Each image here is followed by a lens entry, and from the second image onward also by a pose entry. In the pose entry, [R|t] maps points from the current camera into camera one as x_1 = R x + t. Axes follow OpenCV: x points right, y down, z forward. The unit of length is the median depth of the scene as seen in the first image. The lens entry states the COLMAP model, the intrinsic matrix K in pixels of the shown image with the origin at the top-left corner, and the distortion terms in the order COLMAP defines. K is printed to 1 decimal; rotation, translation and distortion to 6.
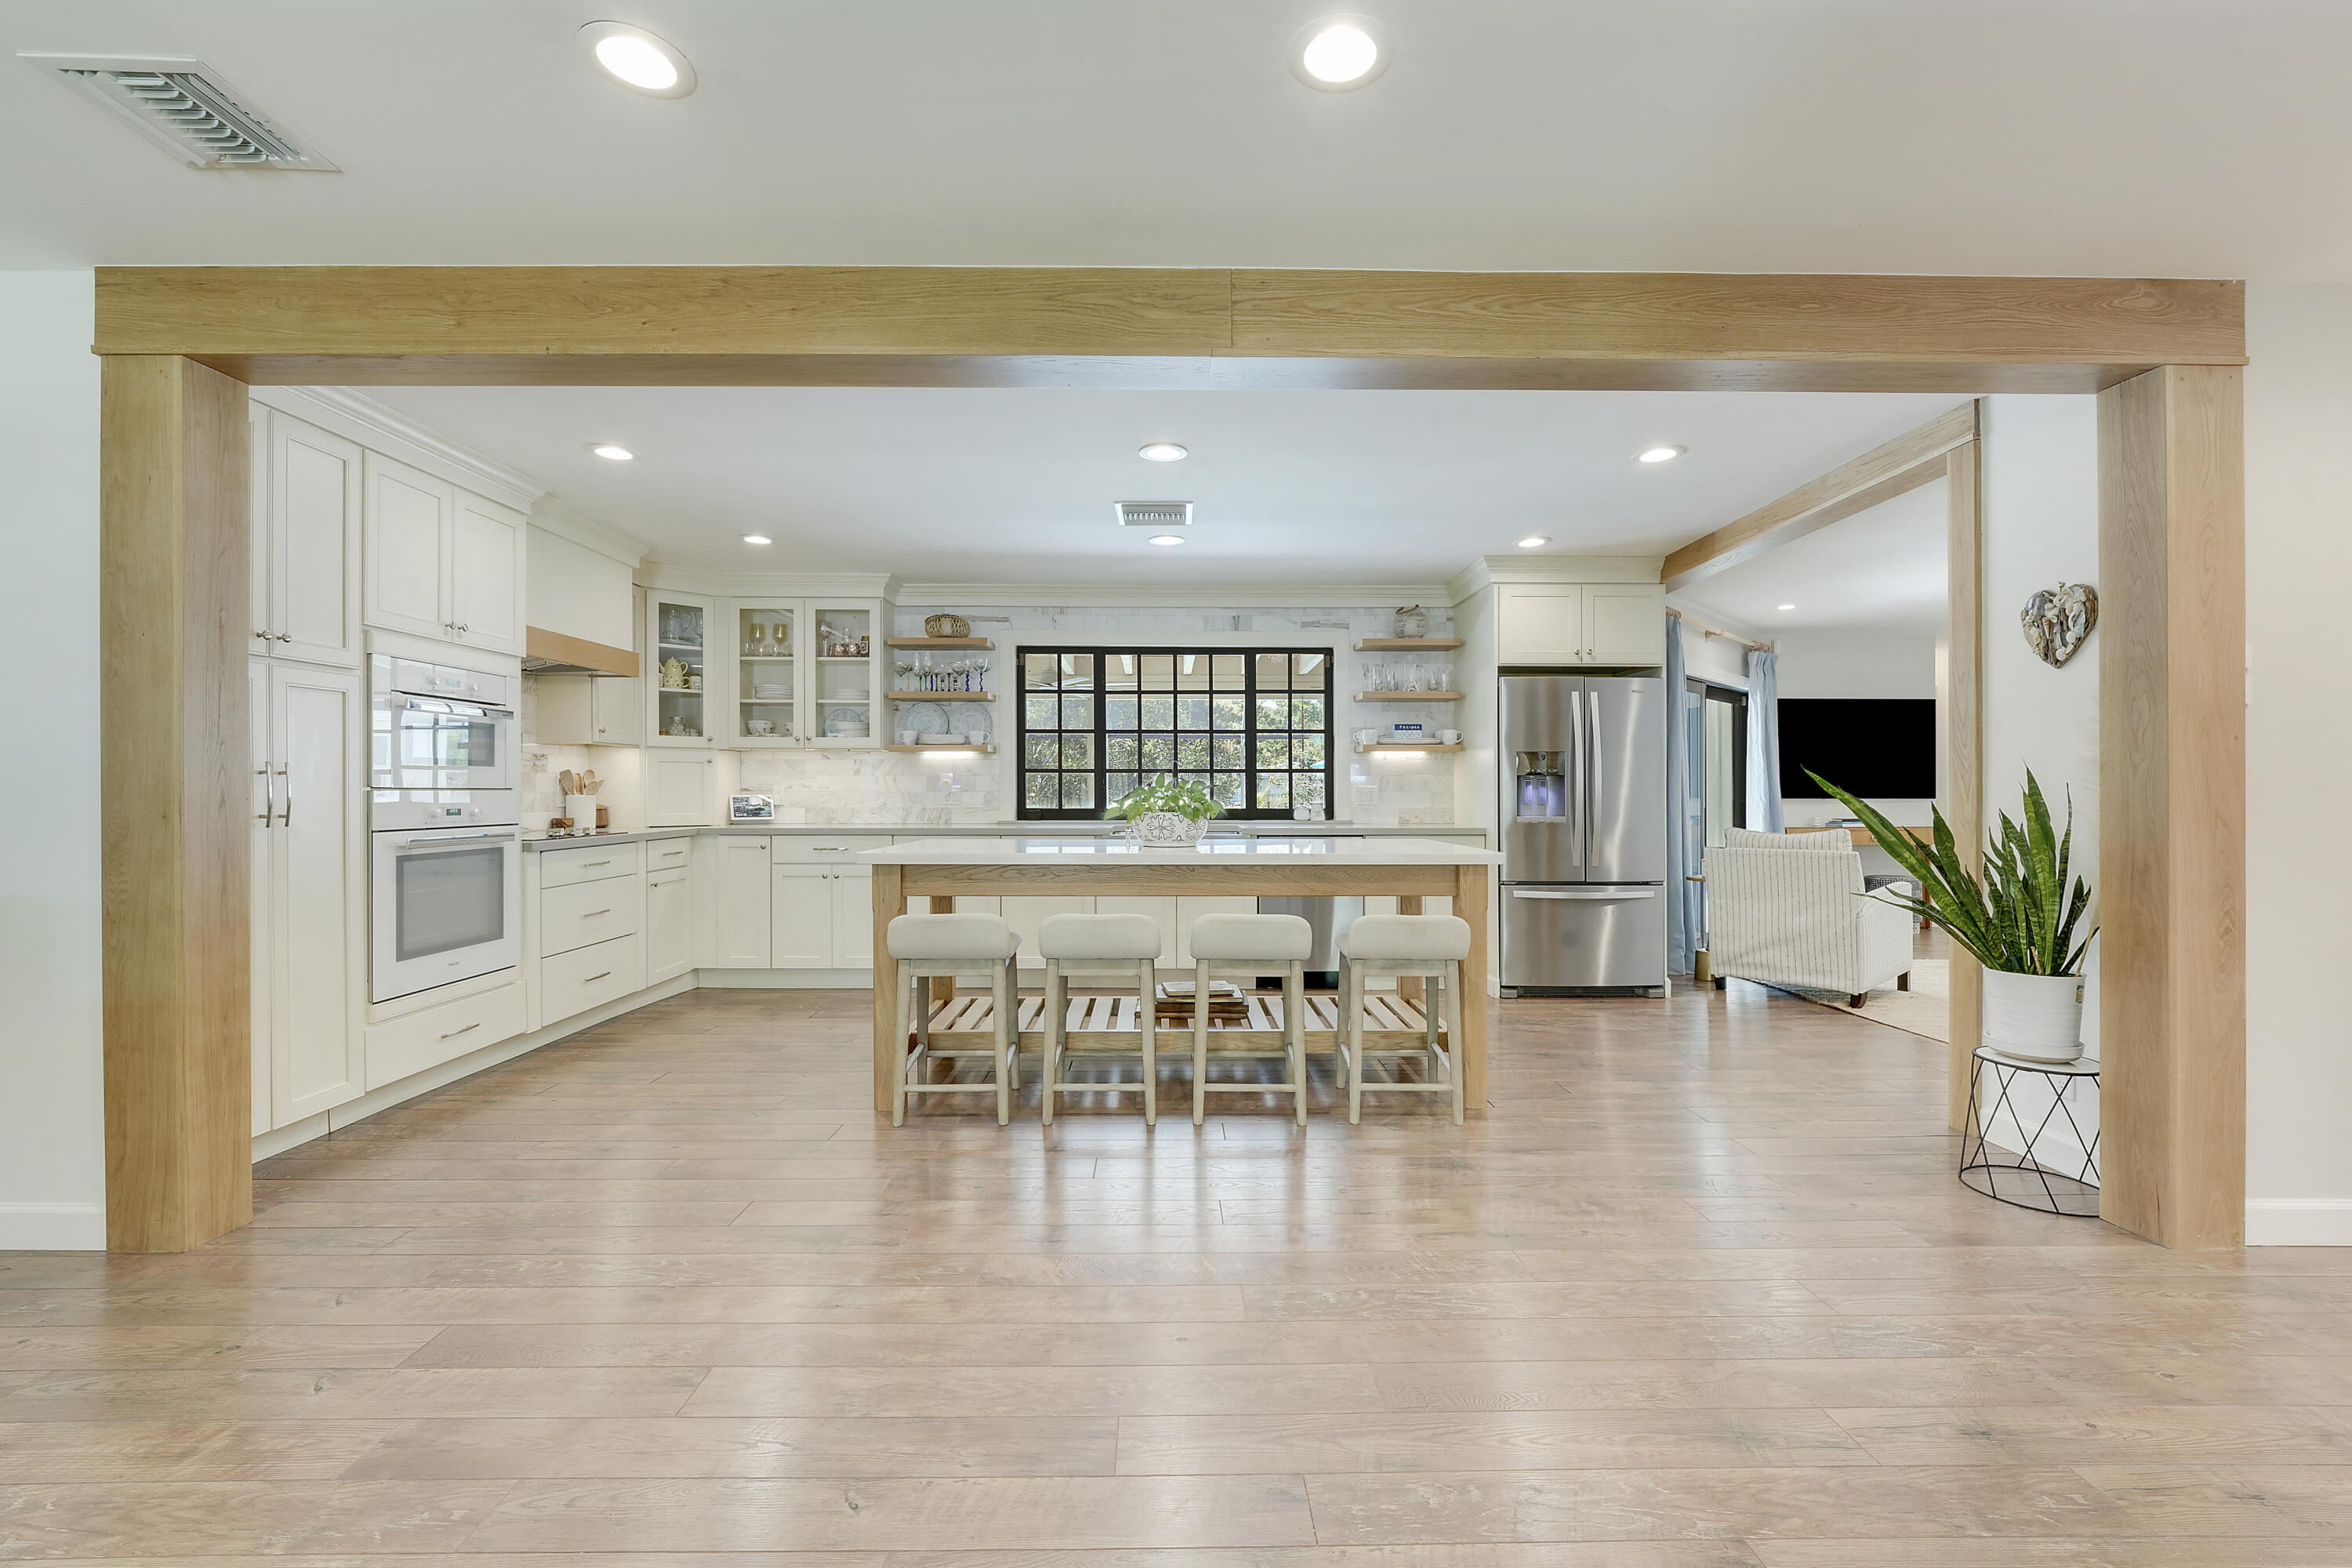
lens RADIAL K [[1063.0, 0, 1167.7], [0, 1063.0, 781.1], [0, 0, 1]] dist [-0.002517, 0.000221]
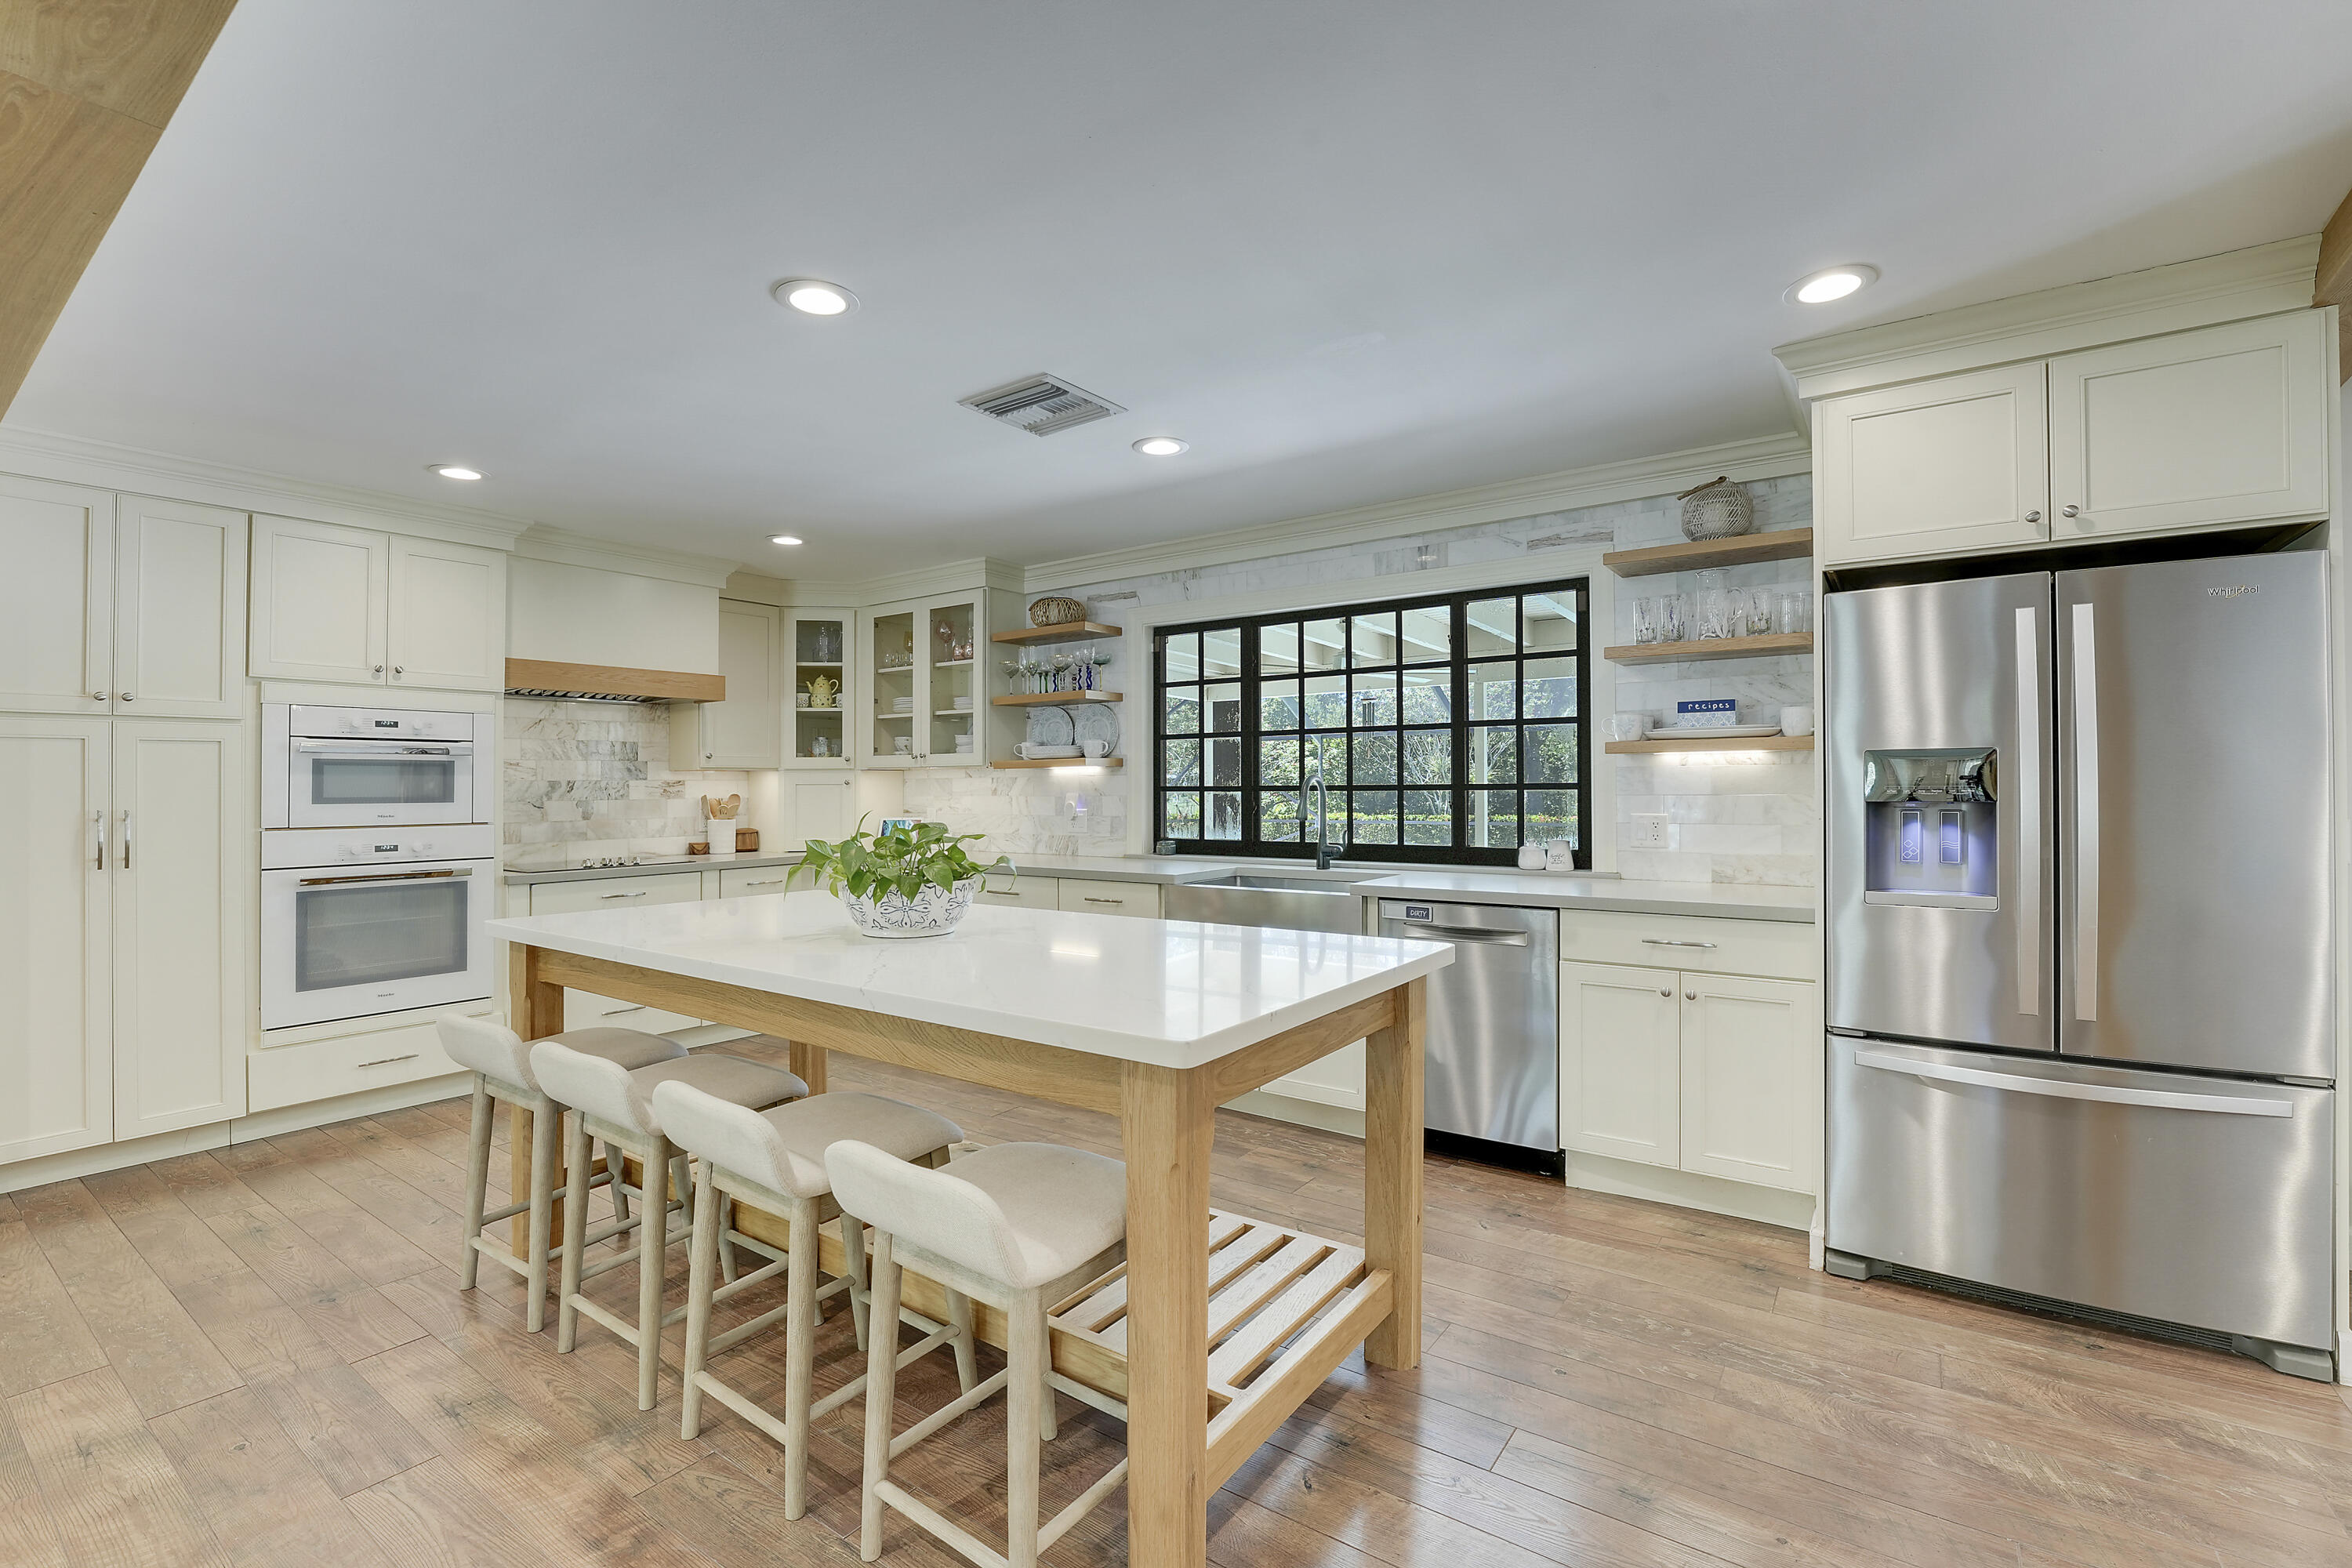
lens RADIAL K [[1069.8, 0, 1130.5], [0, 1069.8, 784.1], [0, 0, 1]] dist [-0.000720, 0.000194]
pose [[0.777319, -0.006771, -0.629070, 0.338655], [0.013428, 0.999893, 0.005830, -0.018482], [0.628963, -0.012978, 0.777327, 0.393578]]
